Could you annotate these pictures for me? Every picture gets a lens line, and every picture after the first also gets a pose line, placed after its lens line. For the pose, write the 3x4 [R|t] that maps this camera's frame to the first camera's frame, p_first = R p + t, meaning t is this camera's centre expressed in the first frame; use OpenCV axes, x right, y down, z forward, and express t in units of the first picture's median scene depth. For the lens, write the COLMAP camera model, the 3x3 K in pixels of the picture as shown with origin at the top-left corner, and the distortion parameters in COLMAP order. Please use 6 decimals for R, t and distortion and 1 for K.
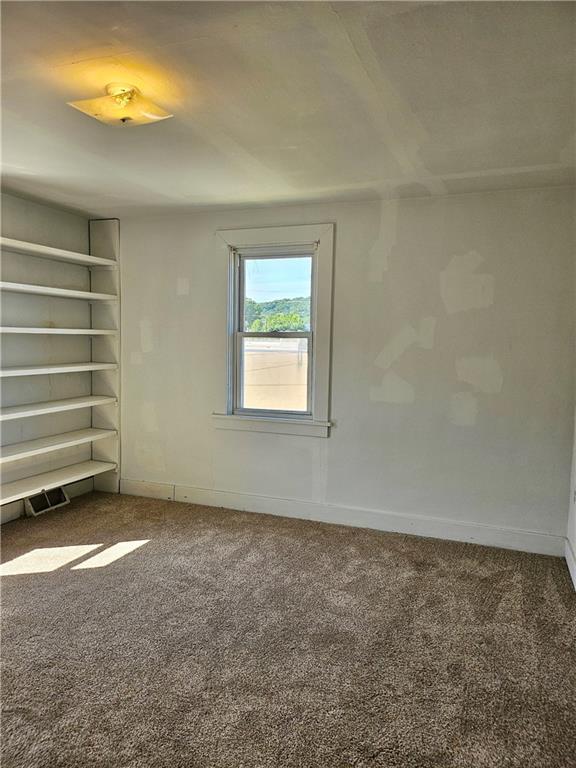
lens RADIAL K [[548.8, 0, 289.3], [0, 548.8, 383.4], [0, 0, 1]] dist [0.062076, -0.063187]
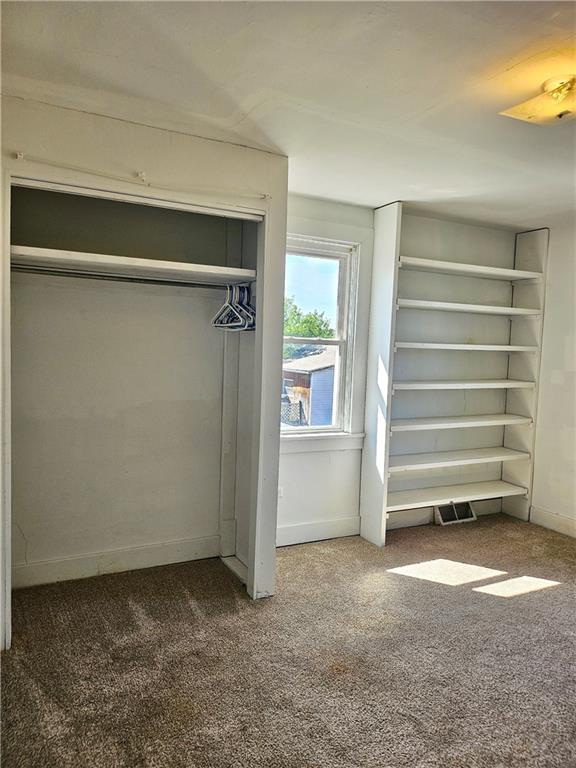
lens RADIAL K [[548.8, 0, 290.6], [0, 548.8, 383.1], [0, 0, 1]] dist [0.062076, -0.063187]
pose [[0.749872, 0.049680, -0.659715, -0.004371], [-0.068884, 0.997620, -0.003172, -0.003688], [0.657987, 0.047823, 0.751509, 0.029585]]
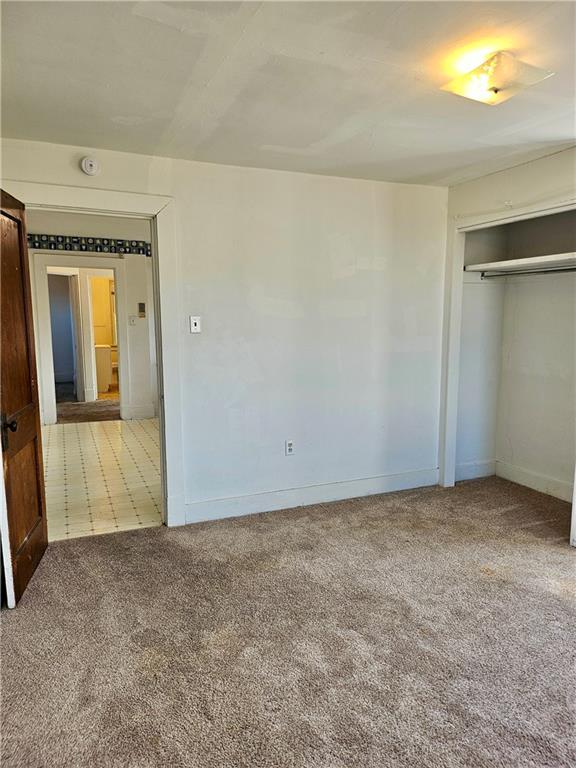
lens RADIAL K [[548.8, 0, 288.2], [0, 548.8, 384.4], [0, 0, 1]] dist [0.062076, -0.063187]
pose [[-0.716351, 0.062428, -0.694942, 0.354300], [-0.078928, 0.982346, 0.169605, -0.059602], [0.693262, 0.176347, -0.698778, 0.808813]]
